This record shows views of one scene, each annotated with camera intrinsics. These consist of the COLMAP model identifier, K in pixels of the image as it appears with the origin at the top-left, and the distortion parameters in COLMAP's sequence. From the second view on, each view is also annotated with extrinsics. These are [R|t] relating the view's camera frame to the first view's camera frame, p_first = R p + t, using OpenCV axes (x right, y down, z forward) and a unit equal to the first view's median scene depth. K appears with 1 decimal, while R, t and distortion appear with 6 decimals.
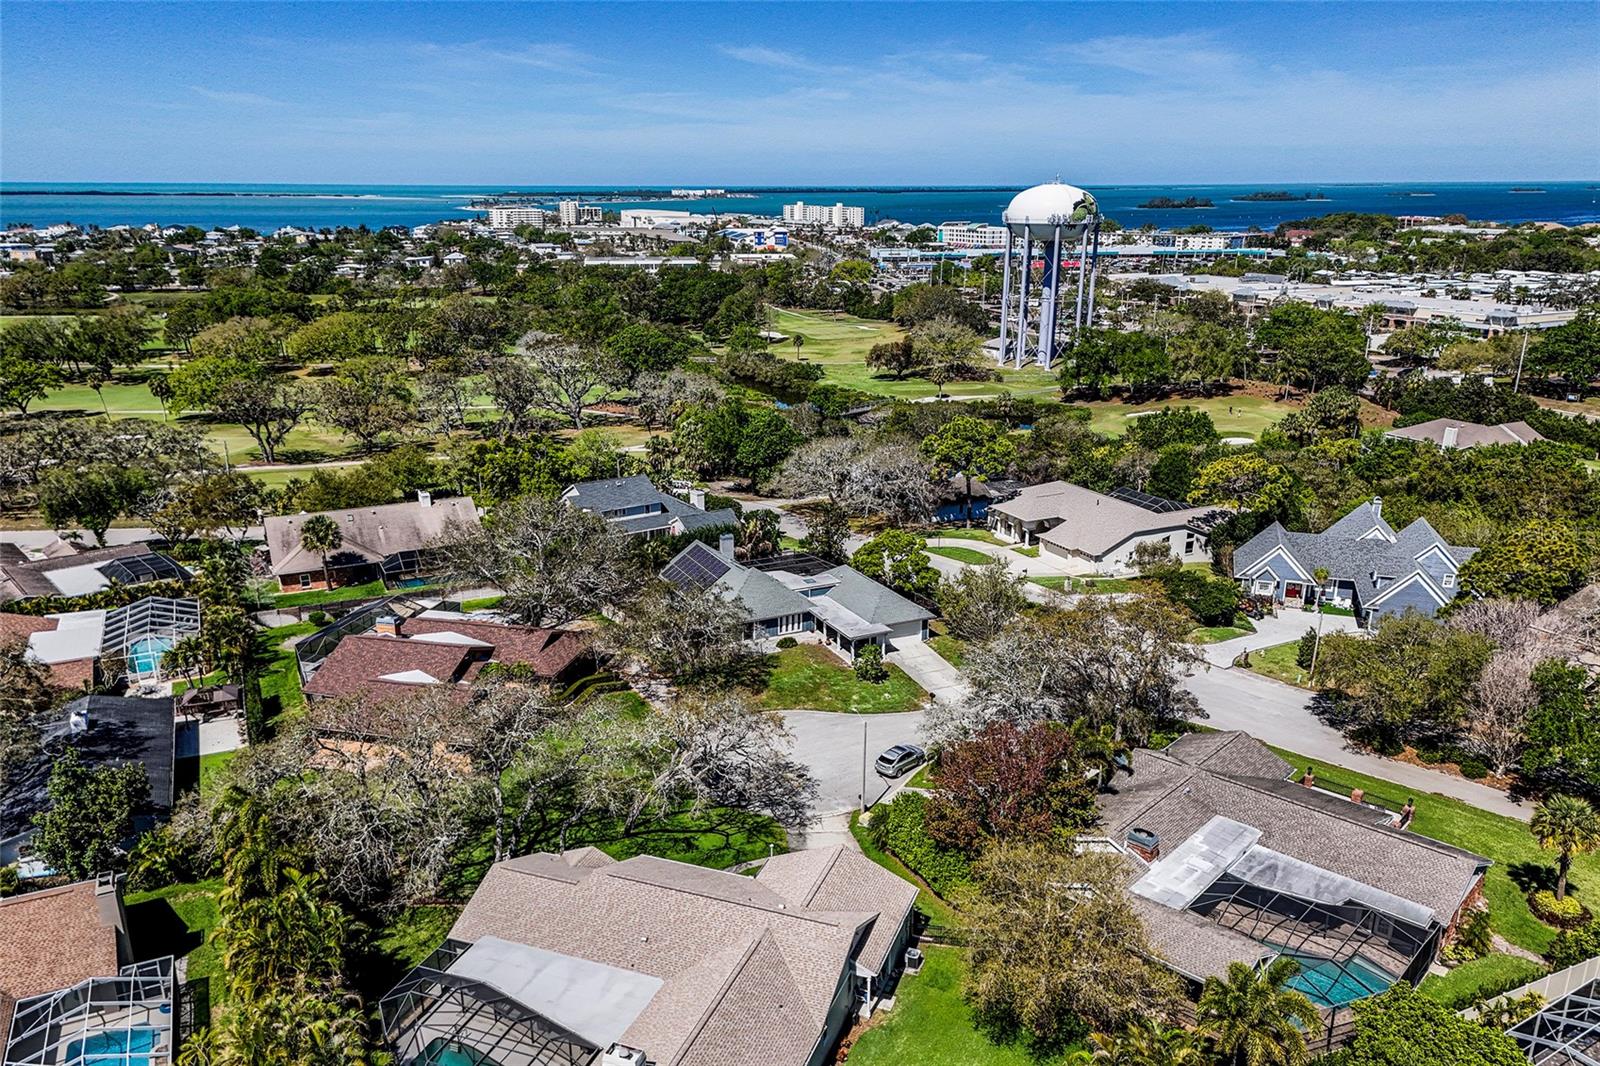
lens RADIAL K [[1191.0, 0, 796.4], [0, 1191.0, 534.8], [0, 0, 1]] dist [0.051880, -0.039704]
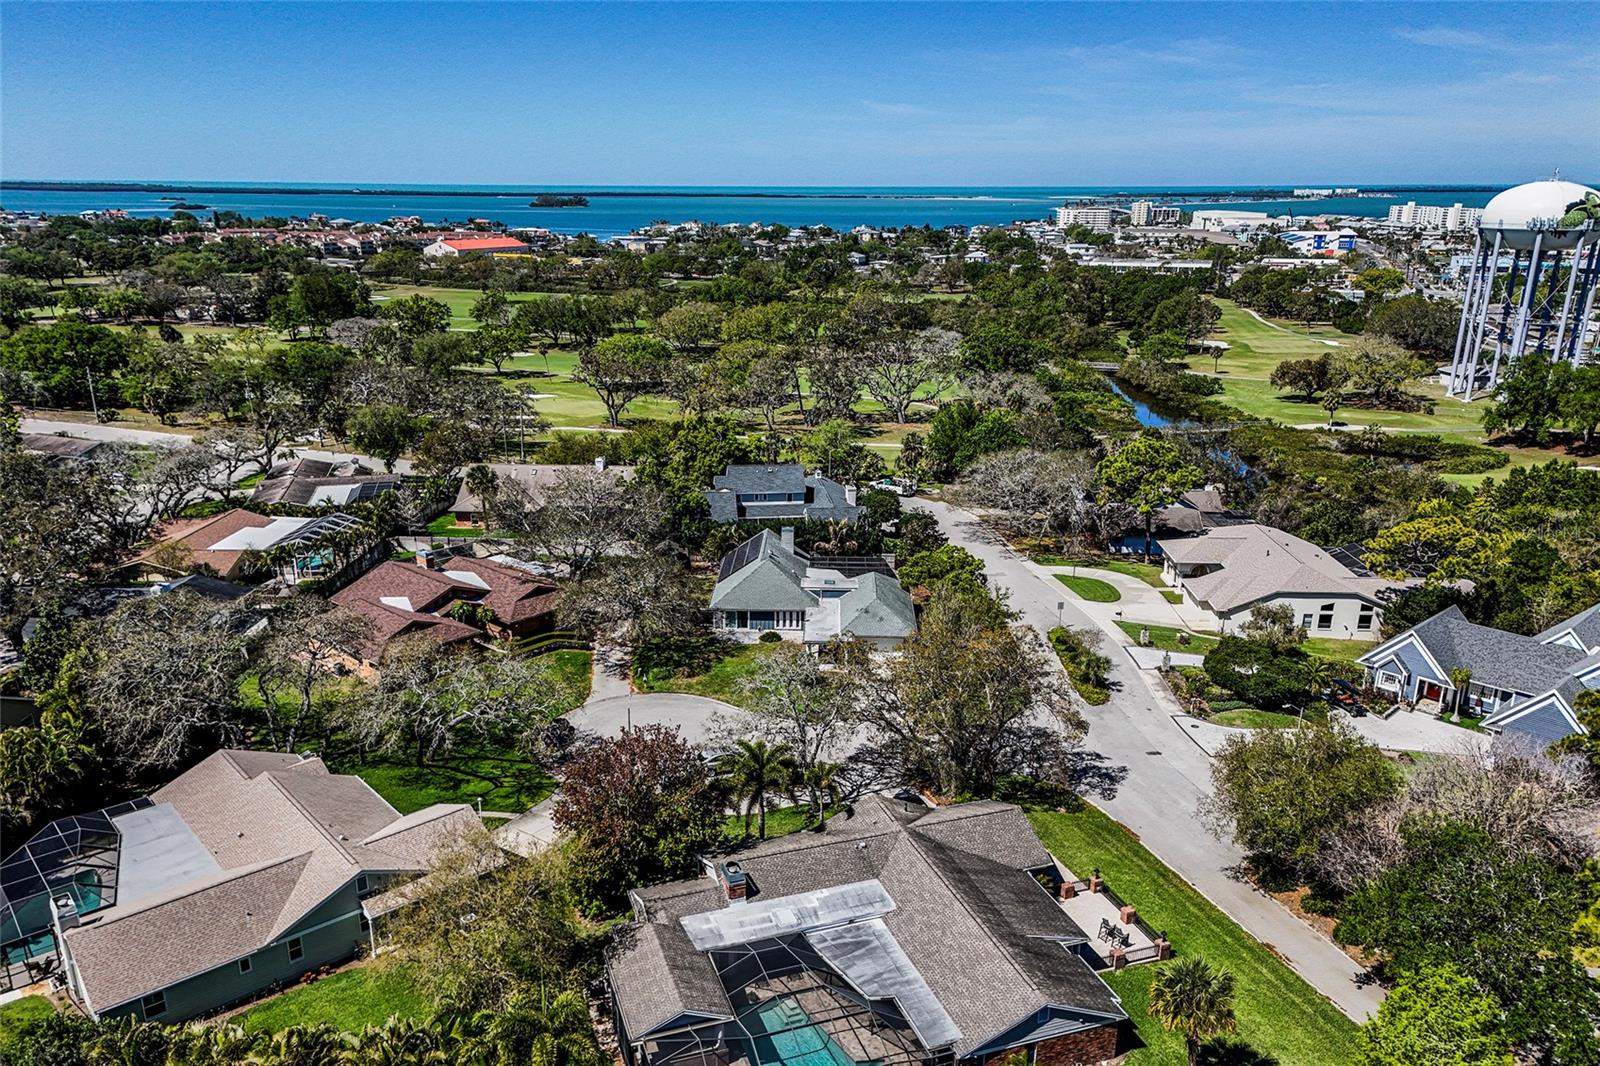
lens RADIAL K [[1191.0, 0, 795.4], [0, 1191.0, 535.6], [0, 0, 1]] dist [0.051880, -0.039704]
pose [[0.881344, 0.134081, -0.453051, 0.228687], [-0.134142, 0.990440, 0.032168, -0.014624], [0.453033, 0.032422, 0.890904, 0.056287]]
